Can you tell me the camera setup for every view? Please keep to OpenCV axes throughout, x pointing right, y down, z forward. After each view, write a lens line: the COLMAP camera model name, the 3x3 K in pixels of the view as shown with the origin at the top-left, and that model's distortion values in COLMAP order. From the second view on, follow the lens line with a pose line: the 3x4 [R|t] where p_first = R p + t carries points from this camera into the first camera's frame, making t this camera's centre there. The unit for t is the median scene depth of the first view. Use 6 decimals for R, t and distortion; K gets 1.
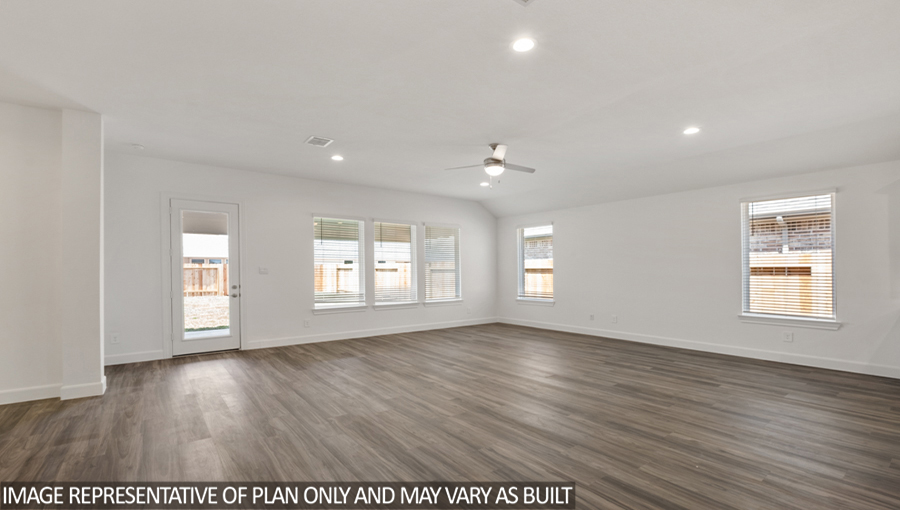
lens RADIAL K [[394.0, 0, 433.0], [0, 394.0, 270.9], [0, 0, 1]] dist [-0.005704, -0.000073]
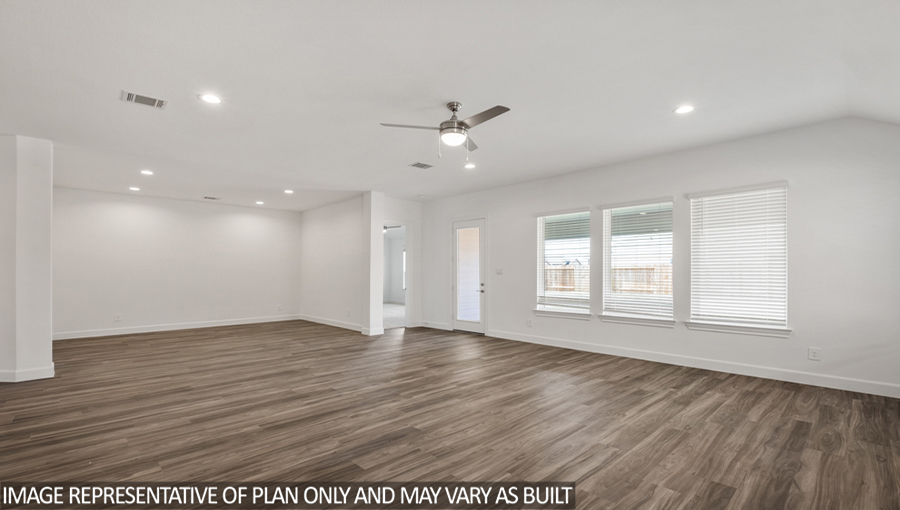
lens RADIAL K [[394.0, 0, 451.4], [0, 394.0, 272.2], [0, 0, 1]] dist [-0.005704, -0.000073]
pose [[0.131000, 0.003142, -0.991377, 0.791712], [0.002569, 0.999991, 0.003509, -0.003829], [0.991379, -0.003006, 0.130991, 0.786545]]
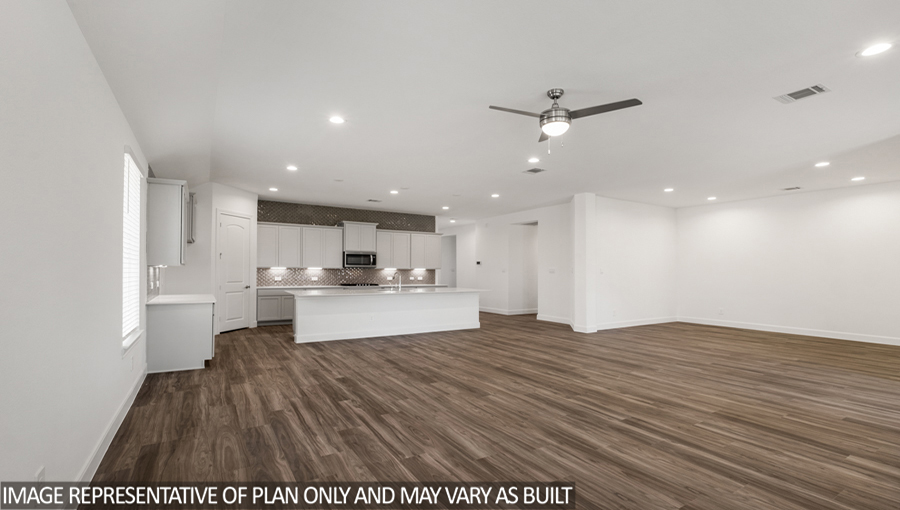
lens RADIAL K [[394.0, 0, 434.6], [0, 394.0, 267.2], [0, 0, 1]] dist [-0.005704, -0.000073]
pose [[-0.995106, -0.004126, 0.098722, 0.267752], [-0.005064, 0.999944, -0.009258, -0.001068], [-0.098679, -0.009713, -0.995072, 1.499712]]
